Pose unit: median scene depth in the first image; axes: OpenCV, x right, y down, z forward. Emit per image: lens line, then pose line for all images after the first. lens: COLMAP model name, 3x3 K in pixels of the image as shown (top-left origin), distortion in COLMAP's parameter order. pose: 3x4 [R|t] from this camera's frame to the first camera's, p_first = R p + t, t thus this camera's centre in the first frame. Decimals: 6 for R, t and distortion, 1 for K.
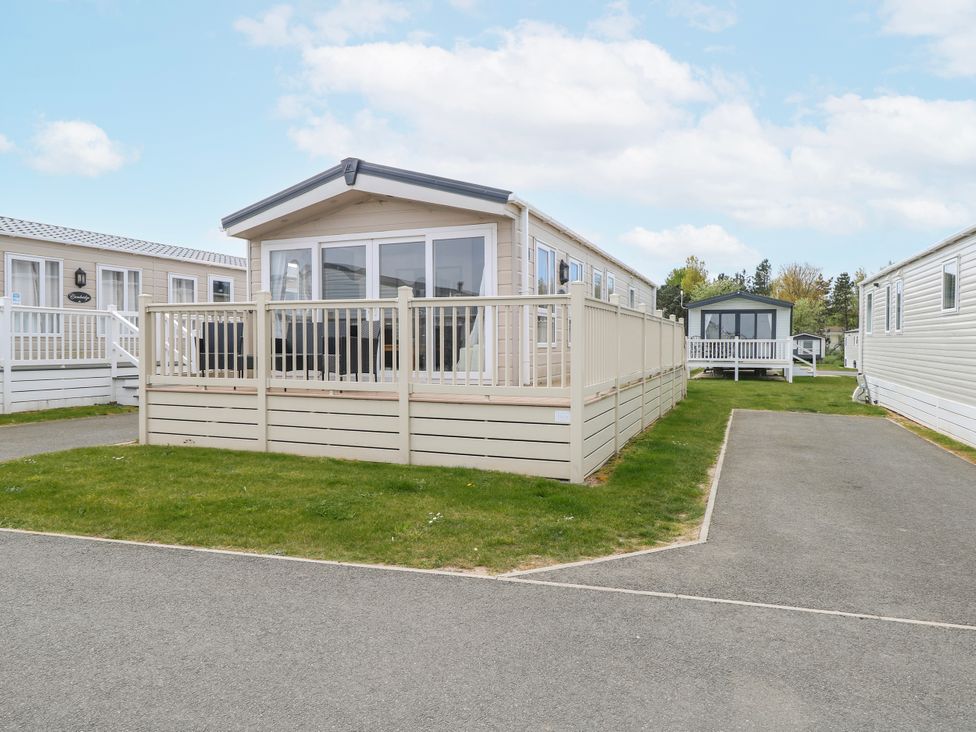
lens RADIAL K [[665.9, 0, 488.0], [0, 665.9, 366.0], [0, 0, 1]] dist [0.001854, 0.001531]
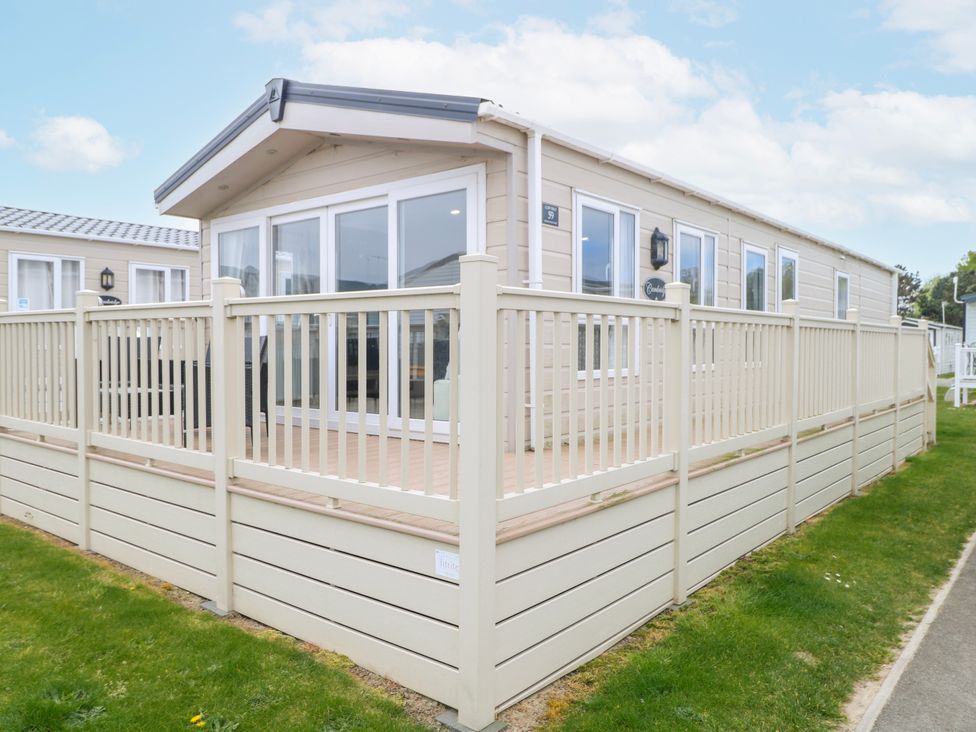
lens RADIAL K [[732.9, 0, 488.0], [0, 732.9, 366.0], [0, 0, 1]] dist [0.003664, -0.005380]
pose [[0.951447, 0.011865, -0.307584, 0.193712], [-0.013385, 0.999906, -0.002831, -0.036524], [0.307522, 0.006811, 0.951517, 0.375100]]
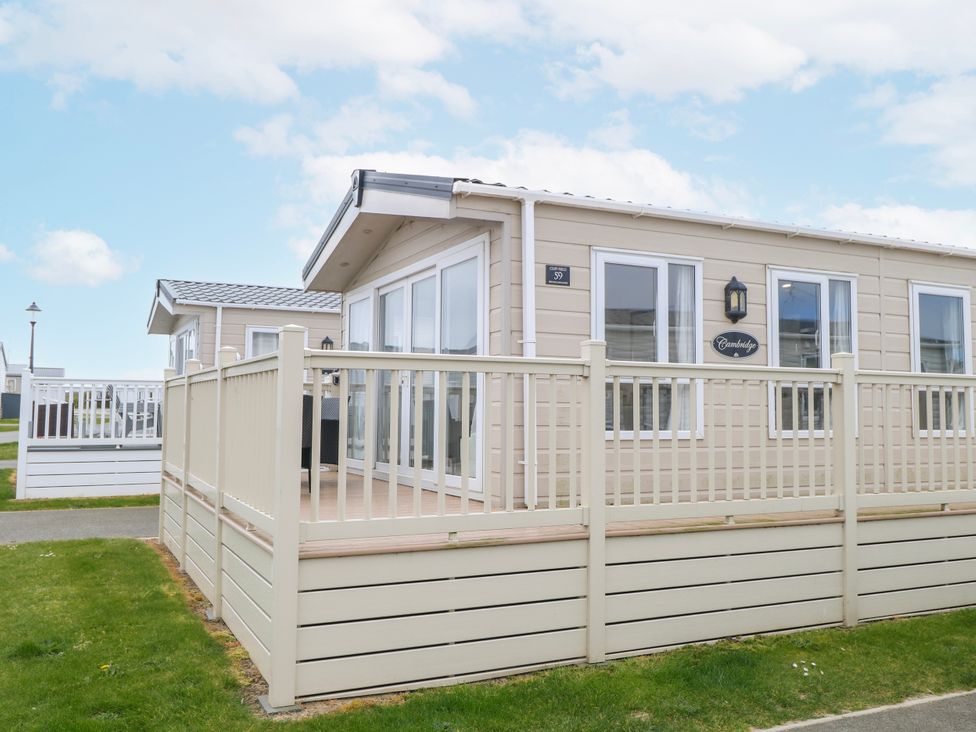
lens RADIAL K [[858.9, 0, 484.9], [0, 858.9, 361.1], [0, 0, 1]] dist [-0.019183, -0.006415]
pose [[0.737070, -0.033940, -0.674964, 0.489692], [-0.030770, 0.996017, -0.083684, -0.030091], [0.675116, 0.082449, 0.733090, 0.403071]]
